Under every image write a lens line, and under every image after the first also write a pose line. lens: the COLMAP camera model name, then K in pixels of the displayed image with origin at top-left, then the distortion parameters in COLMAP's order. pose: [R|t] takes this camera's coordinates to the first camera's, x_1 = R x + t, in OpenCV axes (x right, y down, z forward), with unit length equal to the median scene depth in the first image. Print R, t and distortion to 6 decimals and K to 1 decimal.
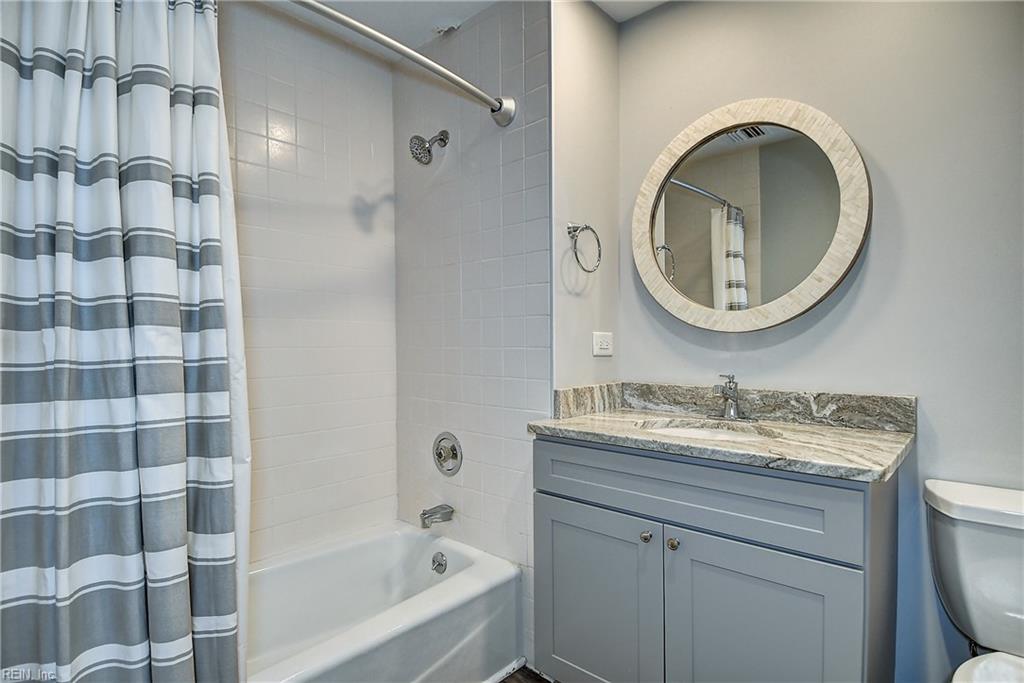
lens RADIAL K [[527.6, 0, 512.0], [0, 527.6, 341.5], [0, 0, 1]] dist [0.043276, -0.046480]
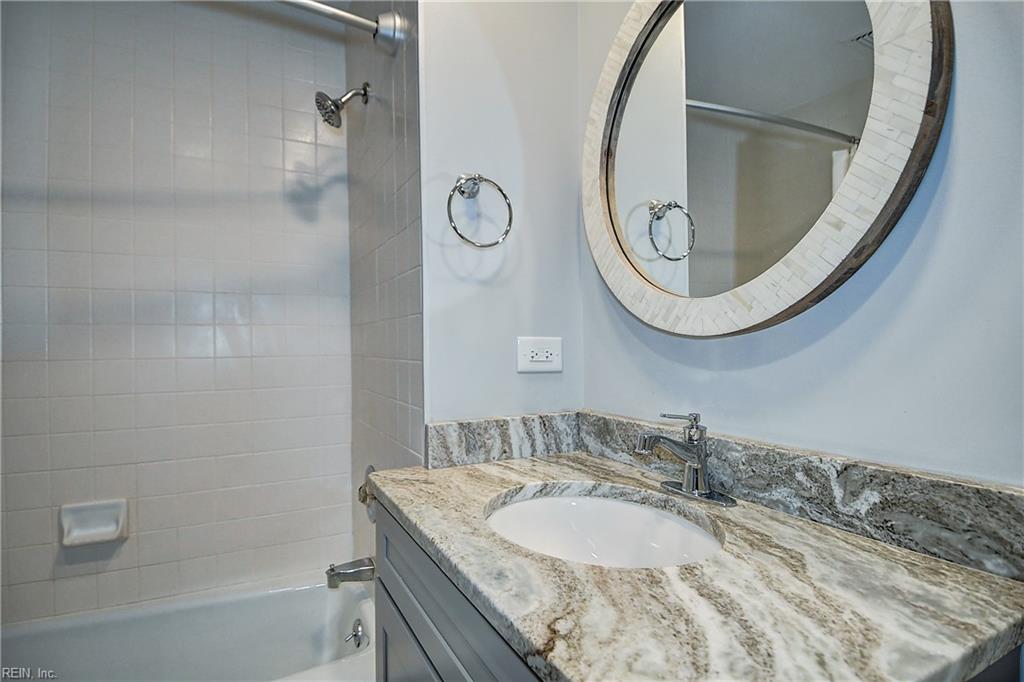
lens RADIAL K [[527.6, 0, 512.0], [0, 527.6, 341.0], [0, 0, 1]] dist [0.043276, -0.046480]
pose [[0.934512, -0.007799, -0.355846, 0.418091], [0.007114, 0.999969, -0.003233, -0.011811], [0.355861, 0.000490, 0.934539, 0.401146]]
